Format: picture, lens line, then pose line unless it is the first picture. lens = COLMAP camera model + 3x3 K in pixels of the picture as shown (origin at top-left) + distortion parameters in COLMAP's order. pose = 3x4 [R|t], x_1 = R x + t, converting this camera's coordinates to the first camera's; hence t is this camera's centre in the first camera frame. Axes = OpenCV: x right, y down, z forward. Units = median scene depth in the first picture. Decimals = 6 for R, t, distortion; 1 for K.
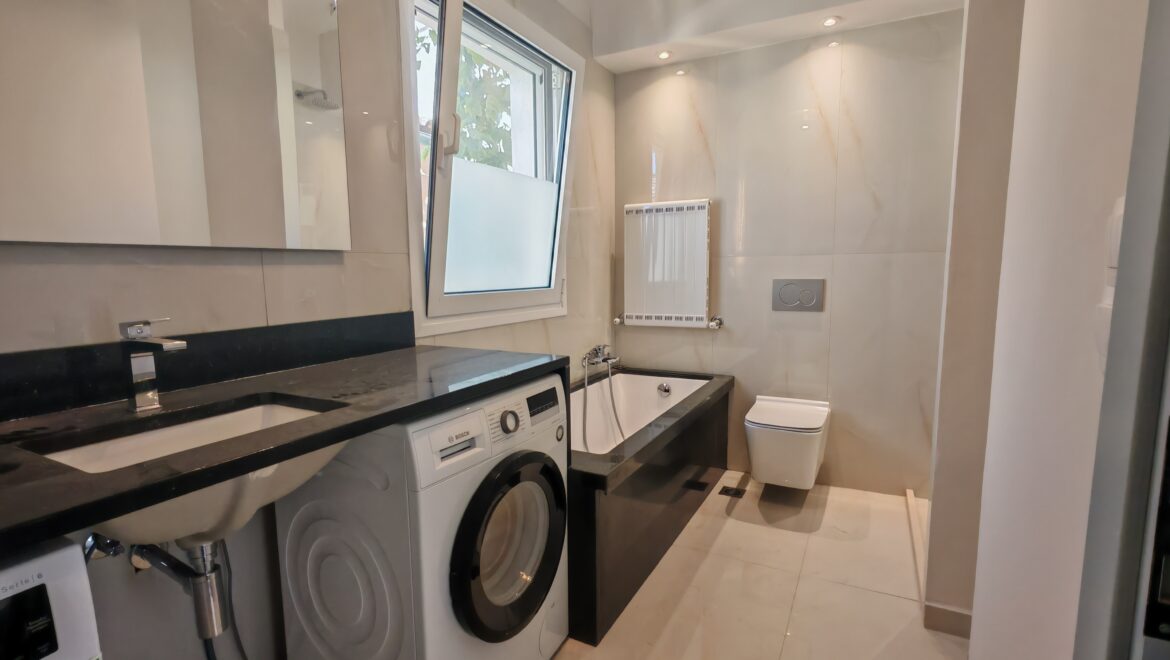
lens RADIAL K [[541.4, 0, 584.4], [0, 541.4, 330.6], [0, 0, 1]] dist [0.011178, 0.000226]
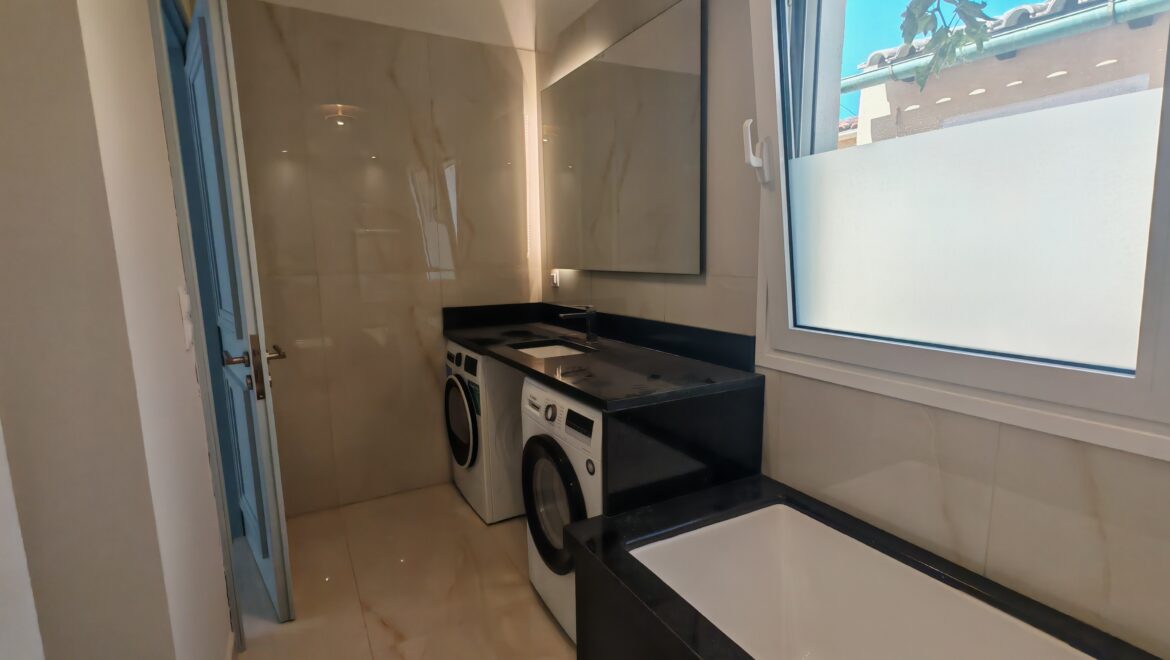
lens RADIAL K [[541.4, 0, 585.6], [0, 541.4, 331.8], [0, 0, 1]] dist [0.011178, 0.000226]
pose [[-0.538151, 0.143469, -0.830548, 0.643563], [-0.075310, 0.973280, 0.216921, -0.231381], [0.839477, 0.179285, -0.512967, 1.235570]]
